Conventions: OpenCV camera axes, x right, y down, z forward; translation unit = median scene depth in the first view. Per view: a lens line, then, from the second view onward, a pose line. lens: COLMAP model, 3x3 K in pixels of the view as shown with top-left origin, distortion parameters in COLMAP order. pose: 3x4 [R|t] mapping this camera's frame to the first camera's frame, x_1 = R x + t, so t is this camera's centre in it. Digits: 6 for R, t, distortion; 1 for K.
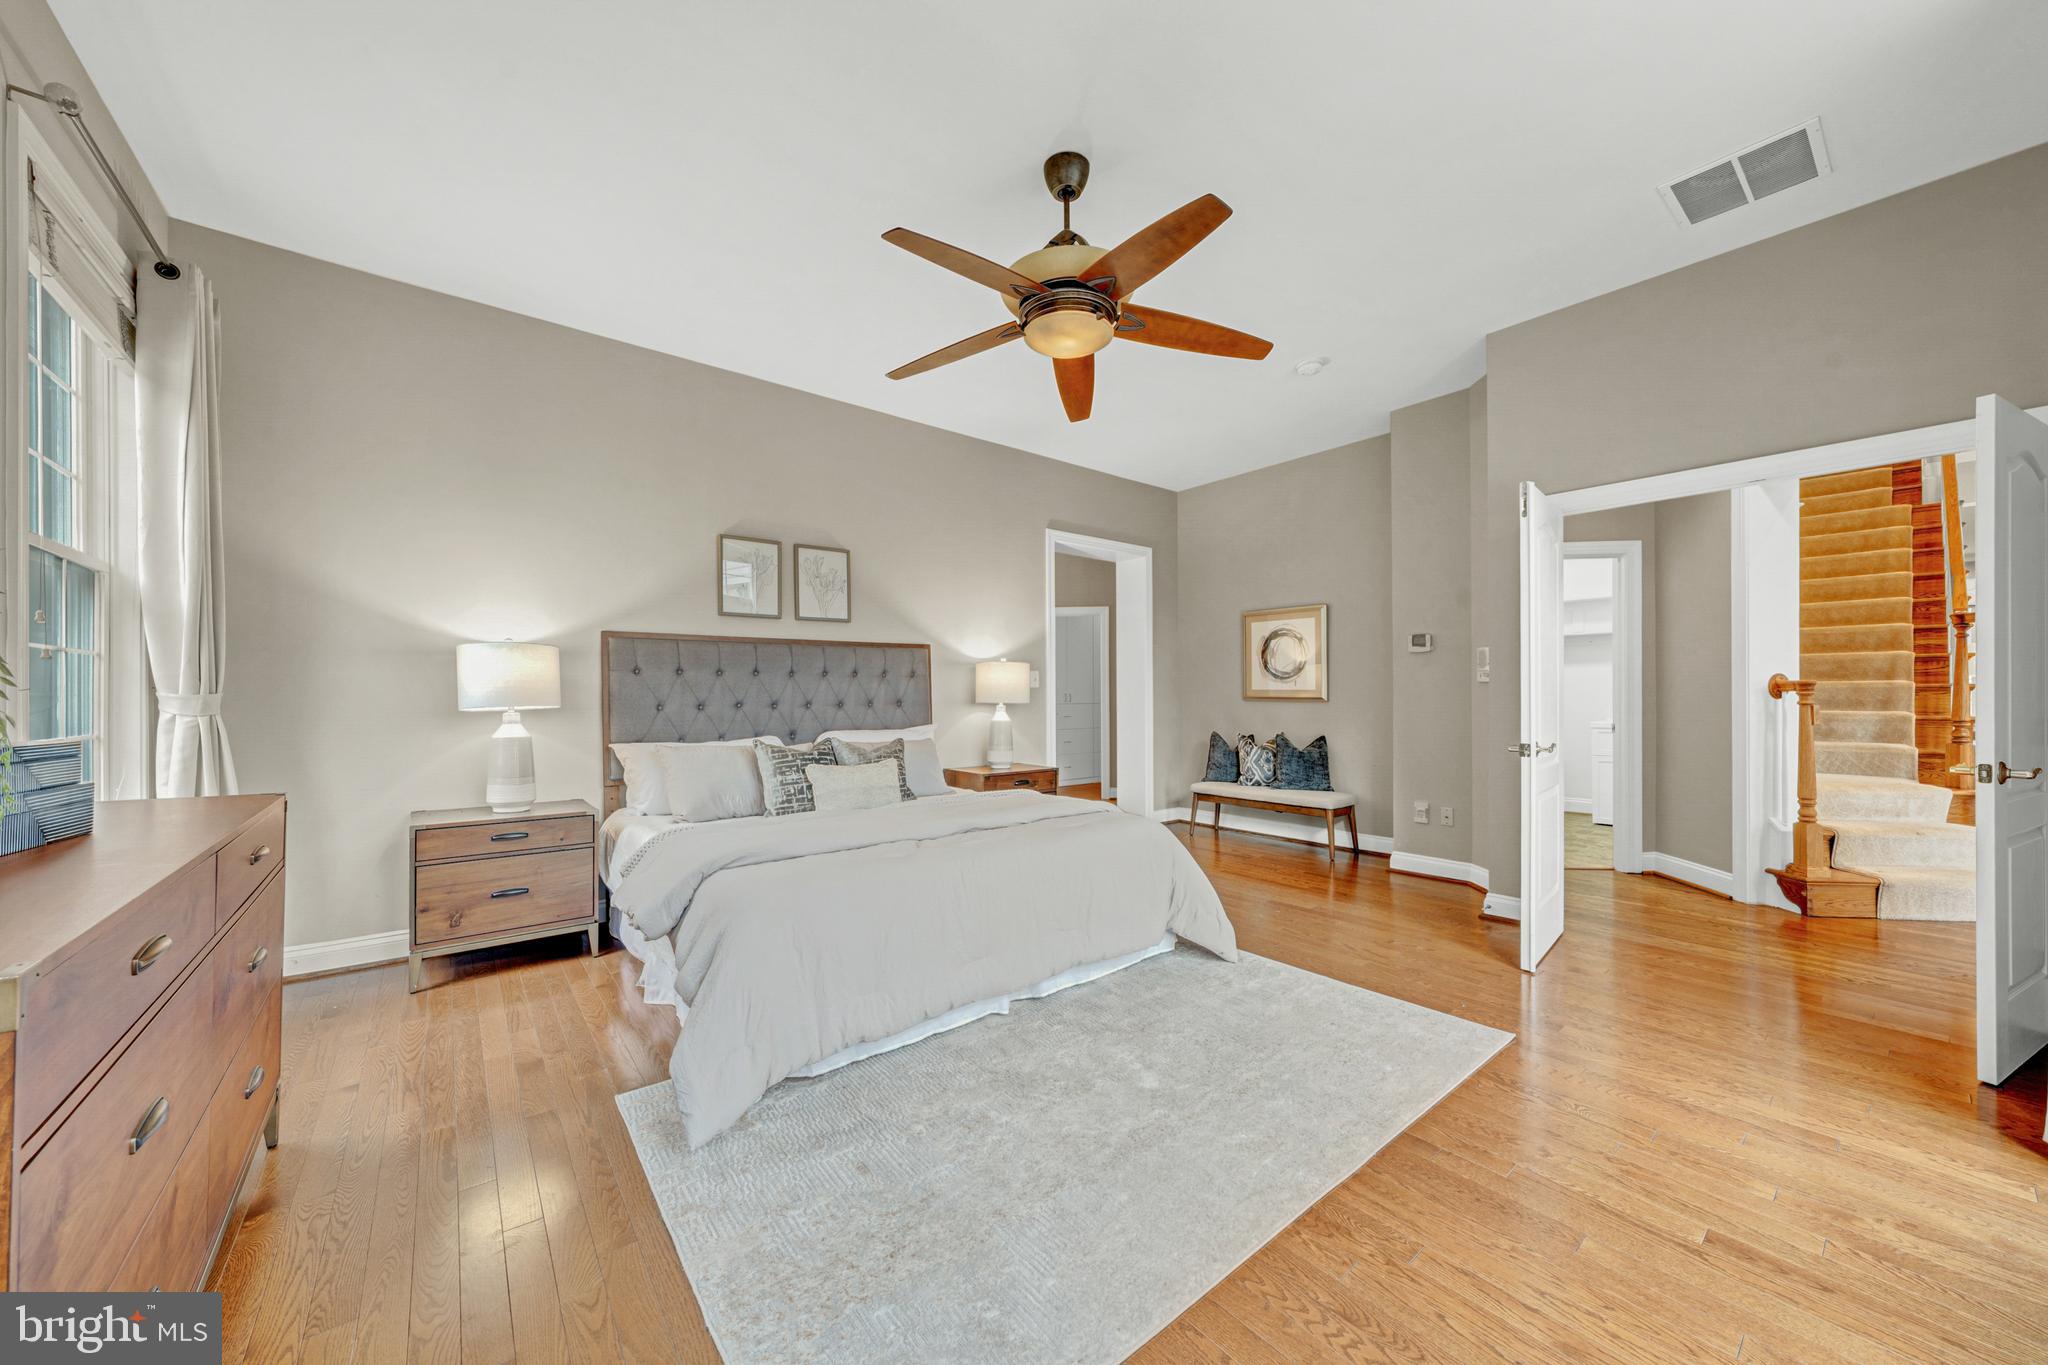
lens RADIAL K [[721.0, 0, 1017.4], [0, 721.0, 684.0], [0, 0, 1]] dist [-0.000255, 0.000033]
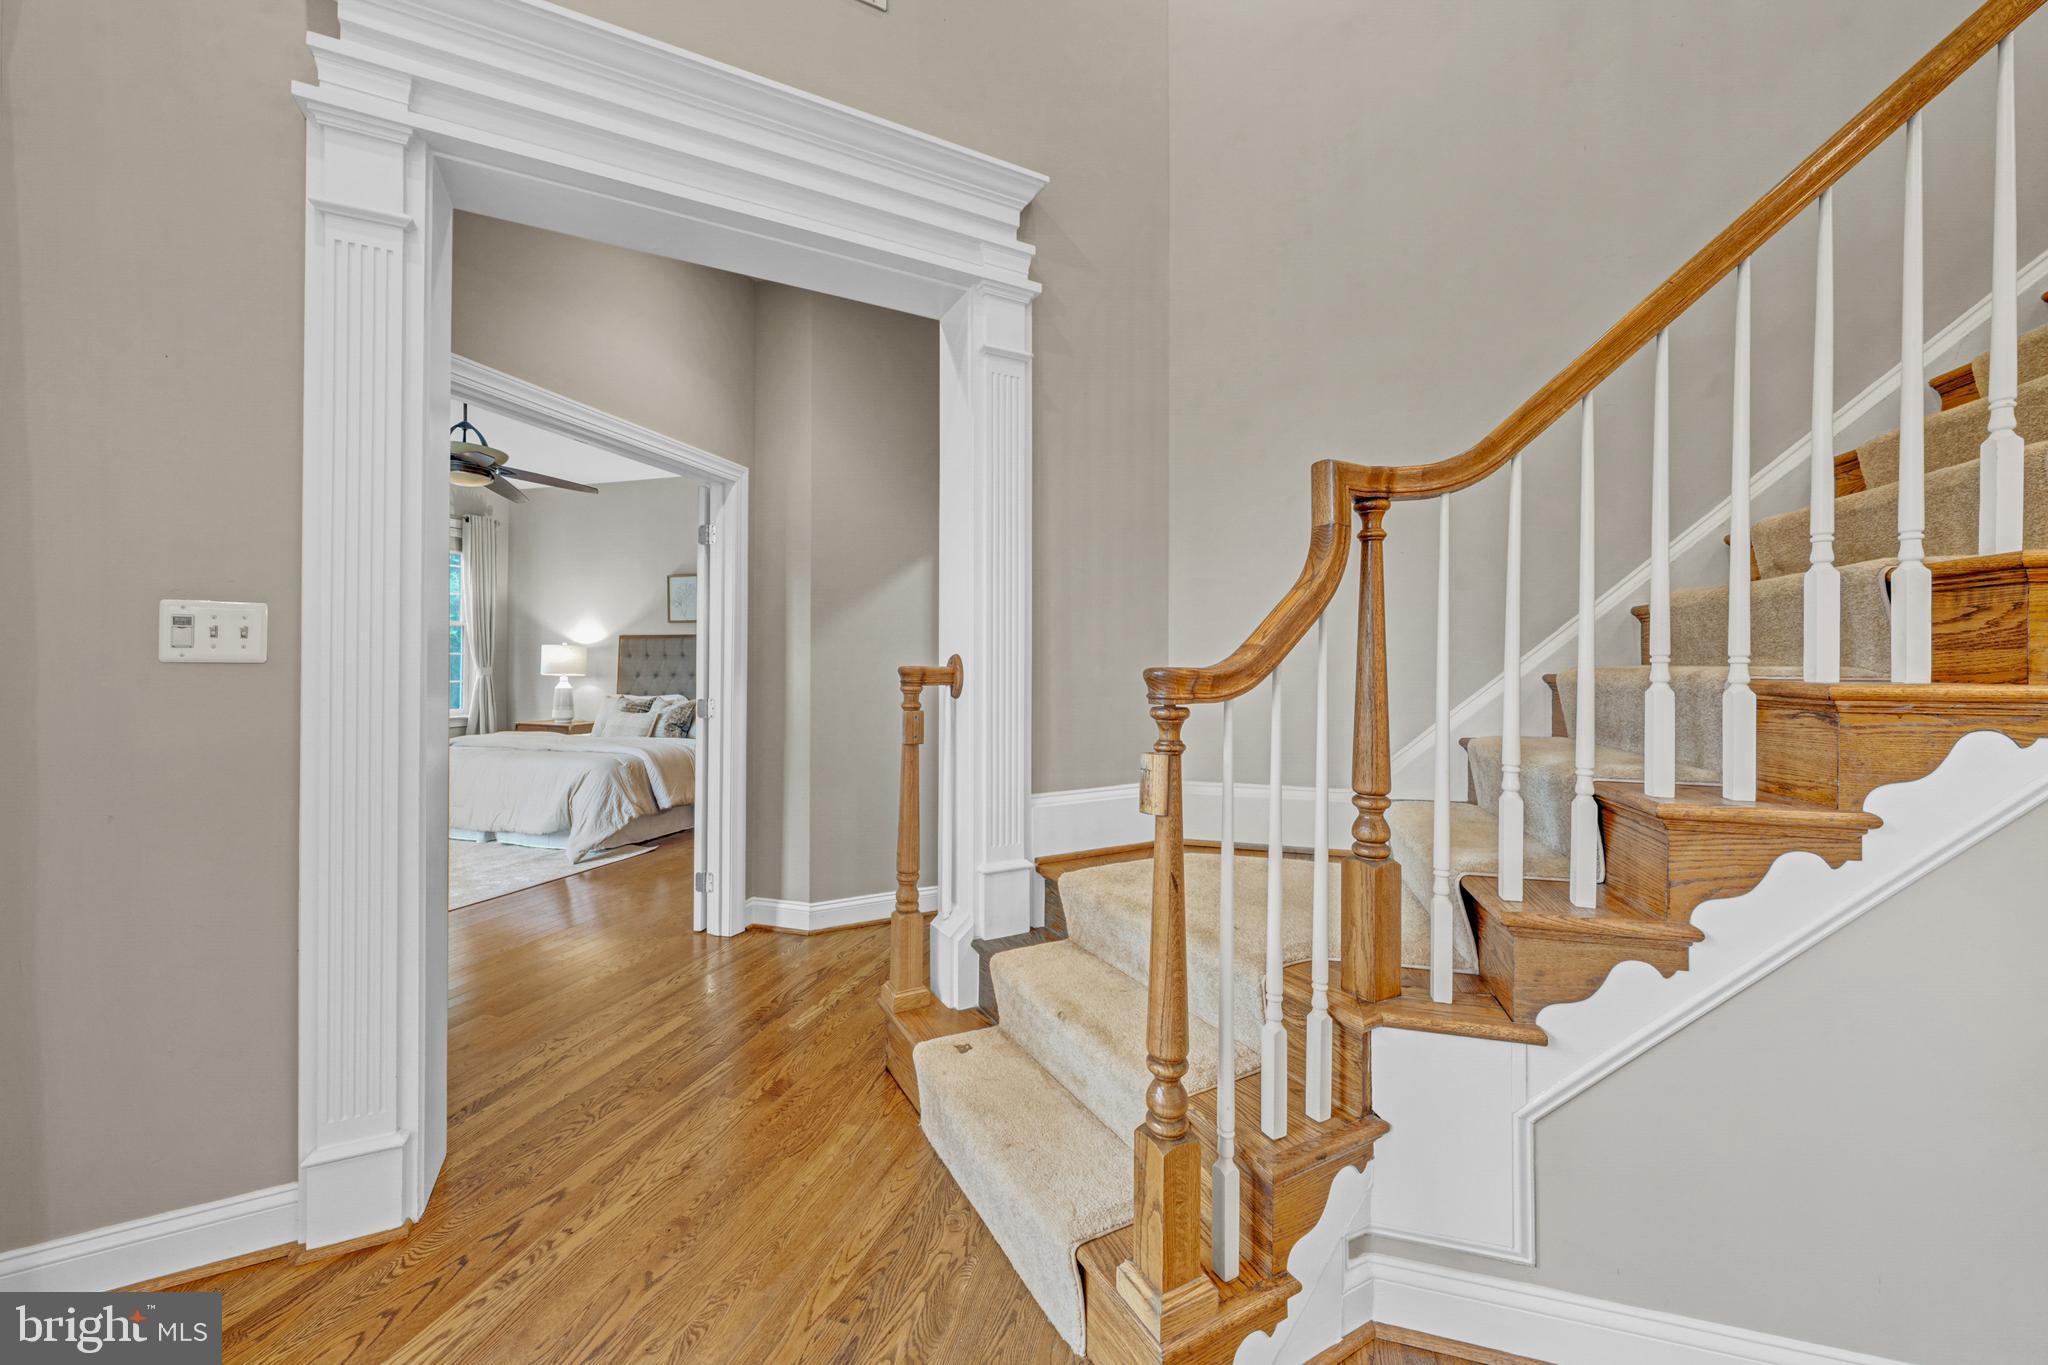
lens RADIAL K [[766.8, 0, 1012.5], [0, 766.8, 658.4], [0, 0, 1]] dist [-0.000322, -0.000100]
pose [[0.558116, -0.004737, -0.829750, 1.348162], [0.003383, 0.999988, -0.003433, -0.000938], [0.829756, -0.000892, 0.558125, 0.578824]]
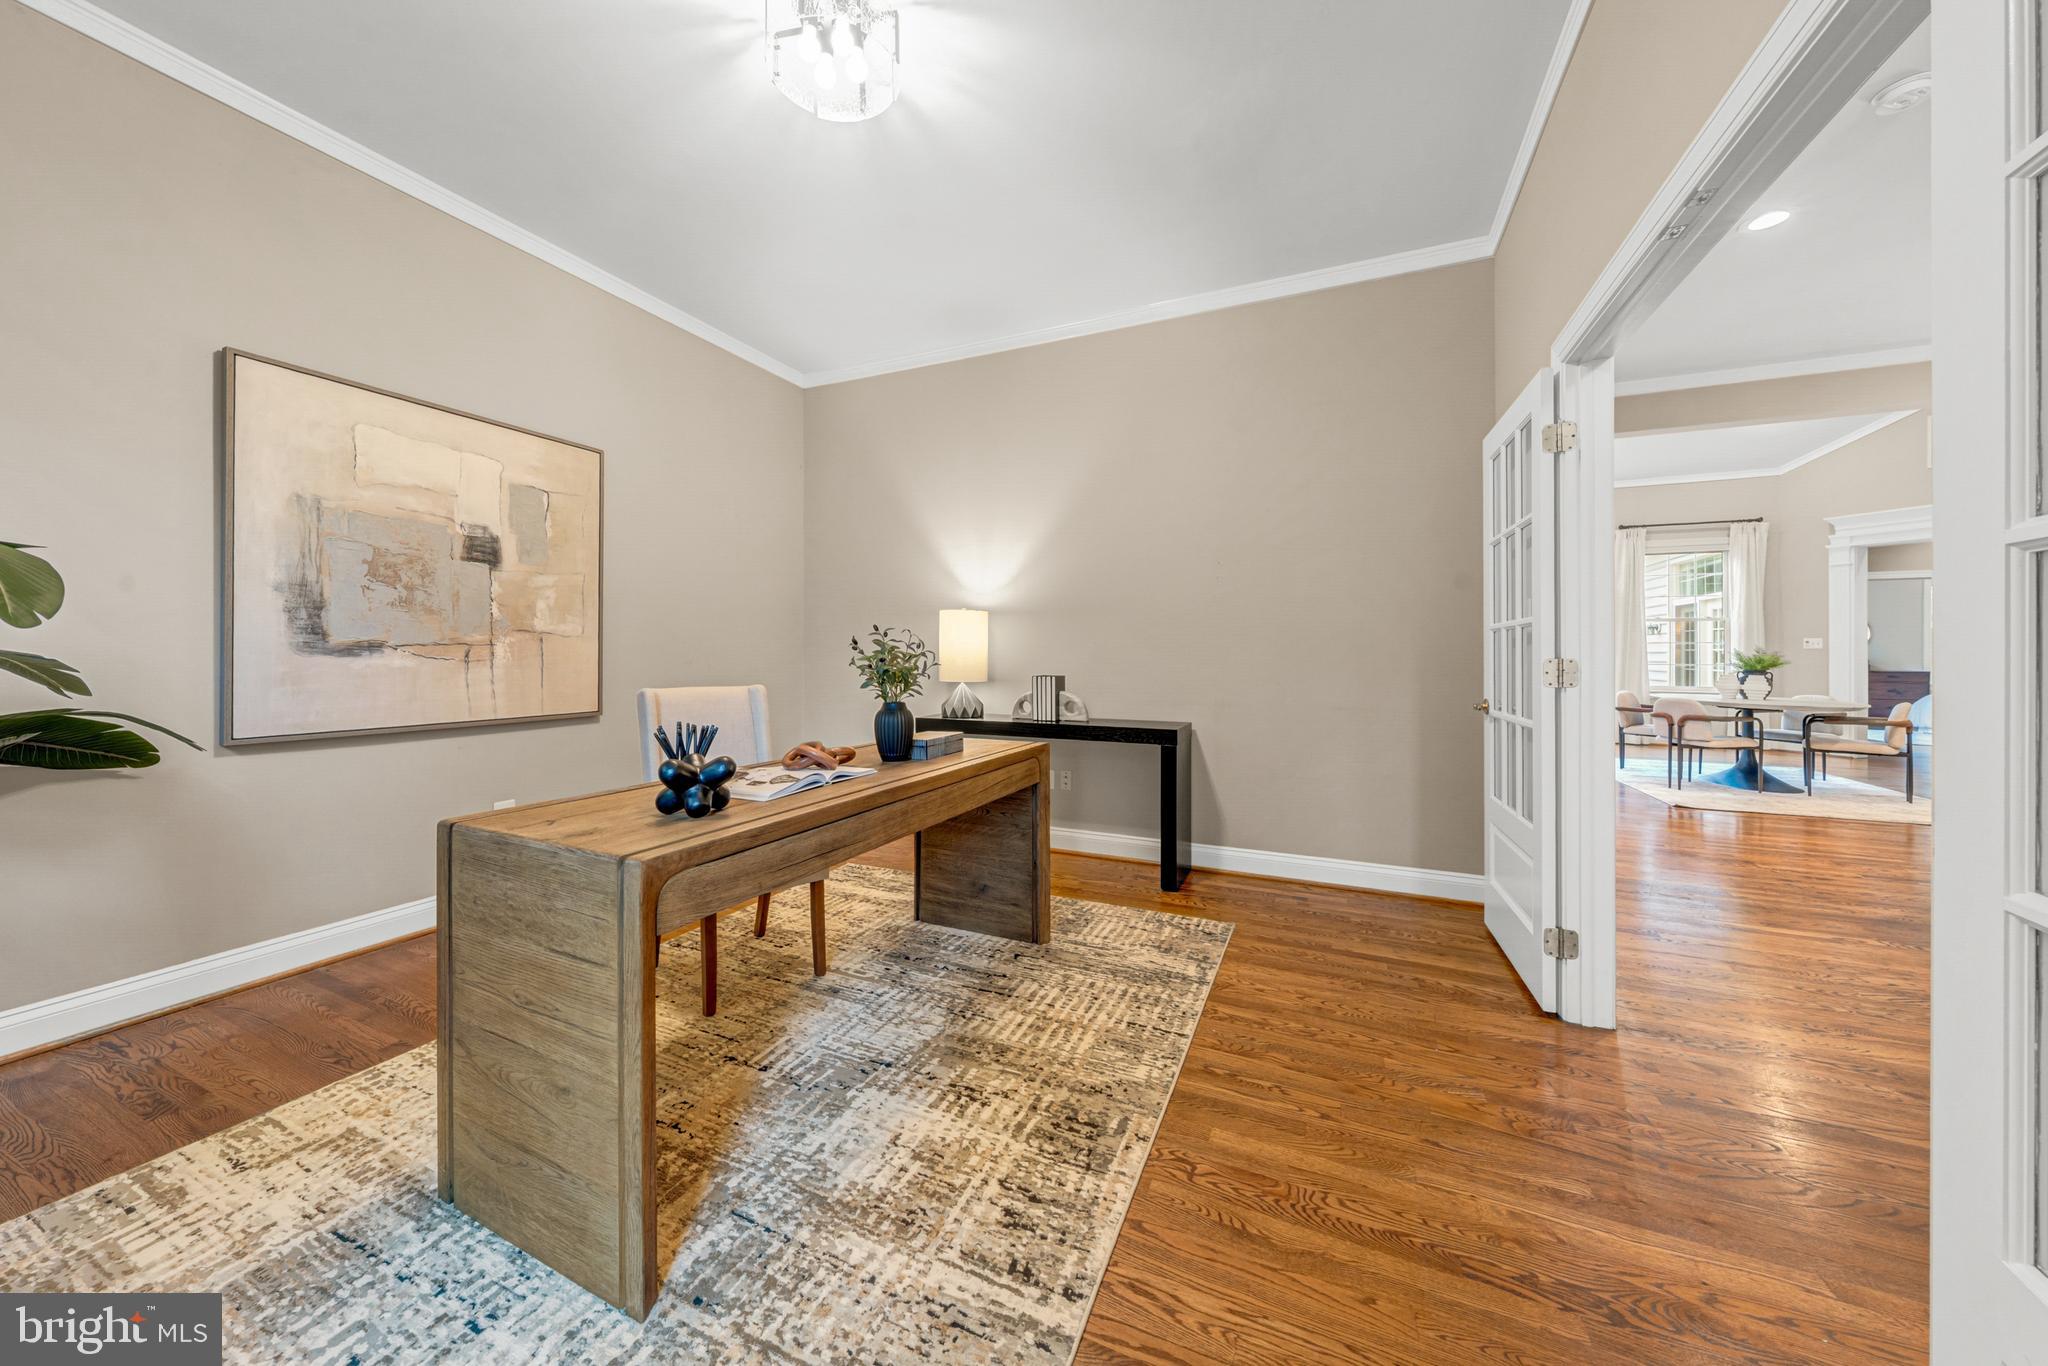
lens RADIAL K [[702.9, 0, 1017.0], [0, 702.9, 649.4], [0, 0, 1]] dist [-0.000661, -0.000098]
pose [[-0.893825, -0.006263, -0.448373, 3.460107], [-0.001893, 0.999946, -0.010193, 0.022694], [0.448413, -0.008262, -0.893788, 1.158148]]
